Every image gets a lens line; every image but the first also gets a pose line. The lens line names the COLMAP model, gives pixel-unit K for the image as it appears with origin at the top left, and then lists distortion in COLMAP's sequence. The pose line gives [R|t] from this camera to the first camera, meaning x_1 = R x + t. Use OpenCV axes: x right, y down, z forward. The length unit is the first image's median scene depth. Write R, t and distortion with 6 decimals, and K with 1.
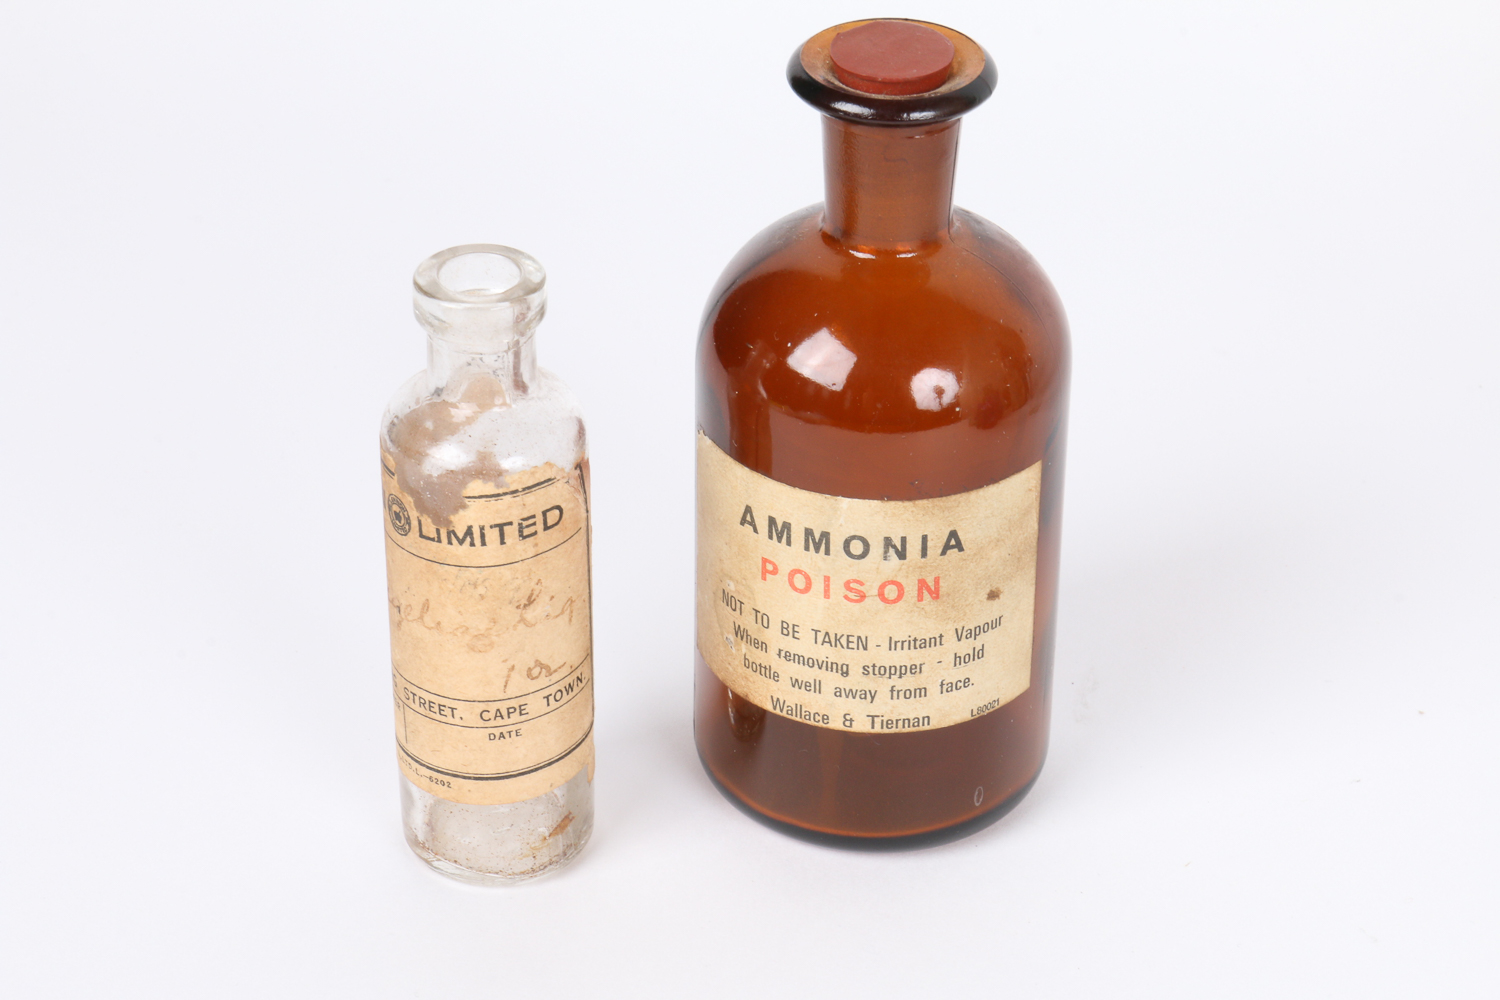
lens RADIAL K [[4043.6, 0, 749.8], [0, 4043.6, 499.1], [0, 0, 1]] dist [0.126316, 0.000000]
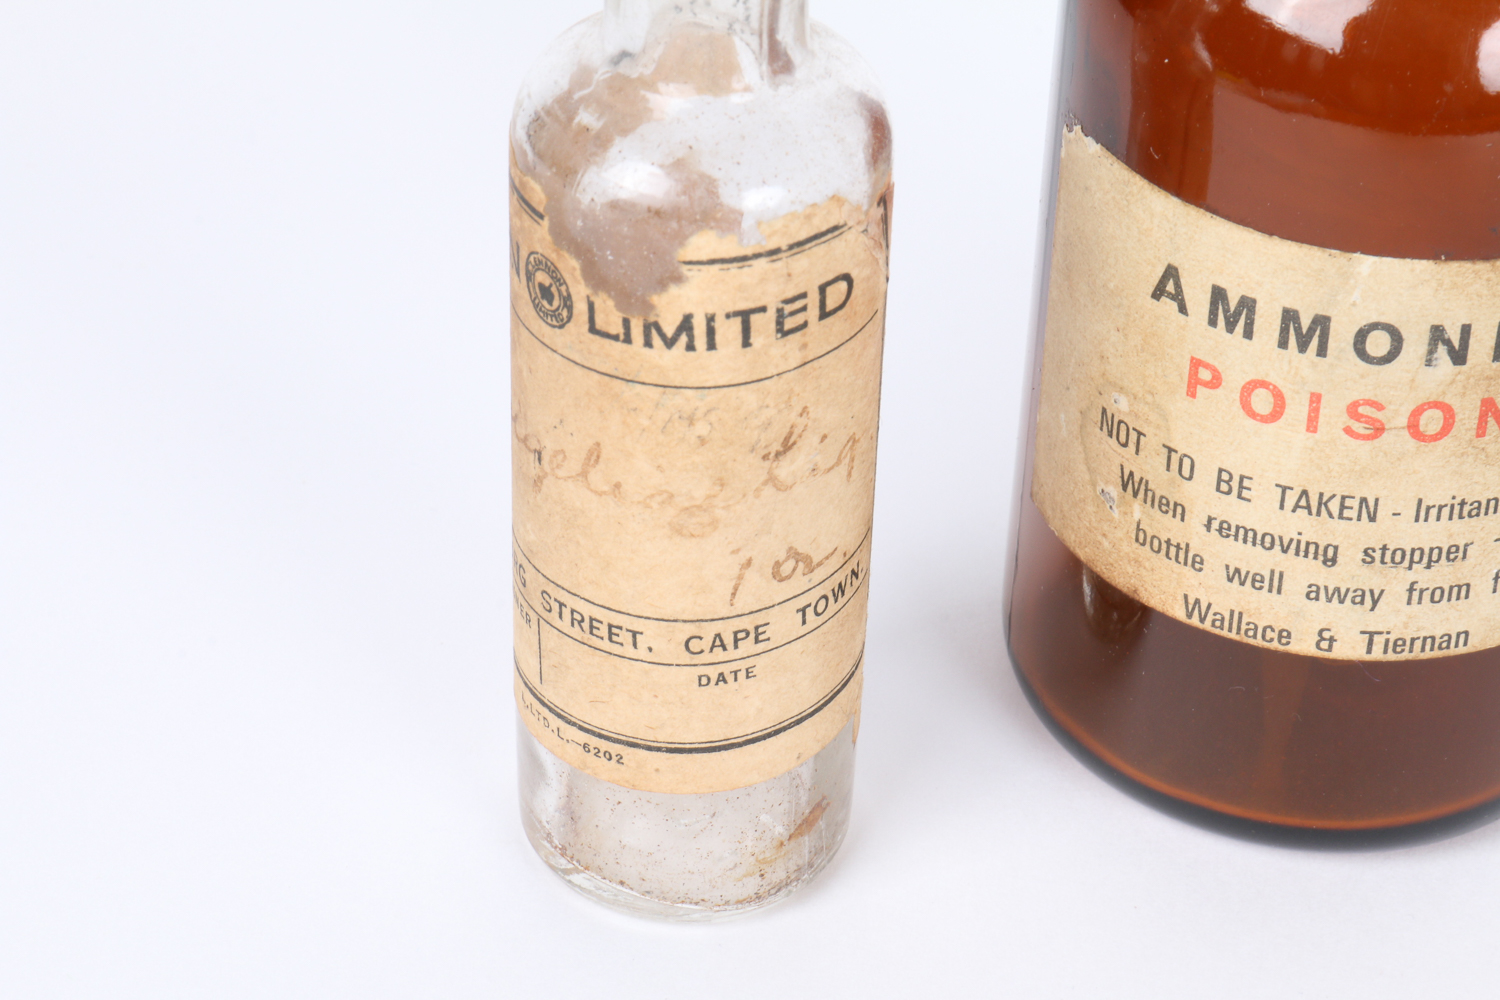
lens RADIAL K [[4296.4, 0, 753.8], [0, 4296.4, 504.6], [0, 0, 1]] dist [0.063063, 0.000000]
pose [[0.998857, -0.006267, 0.047392, -0.084986], [0.001488, 0.994966, 0.100198, -0.024634], [-0.047781, -0.100013, 0.993838, 0.416392]]
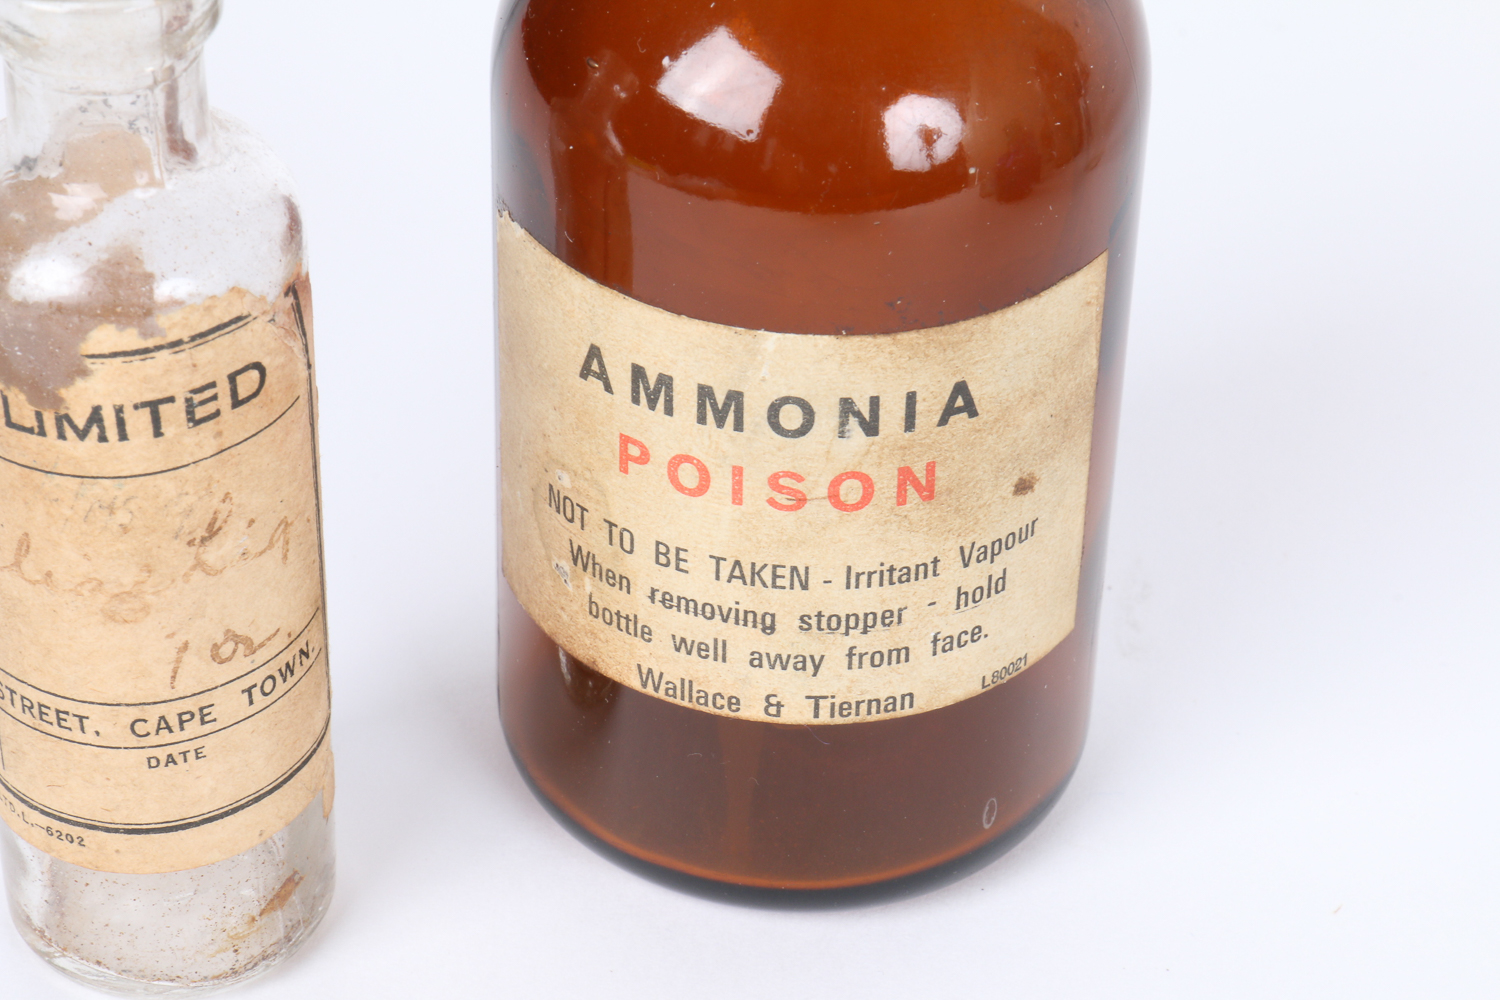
lens RADIAL K [[4296.4, 0, 757.1], [0, 4296.4, 501.0], [0, 0, 1]] dist [0.063063, 0.000000]
pose [[0.997193, -0.030879, 0.068210, -0.019318], [0.024903, 0.995916, 0.086786, -0.028192], [-0.070611, -0.084844, 0.993889, 0.398488]]
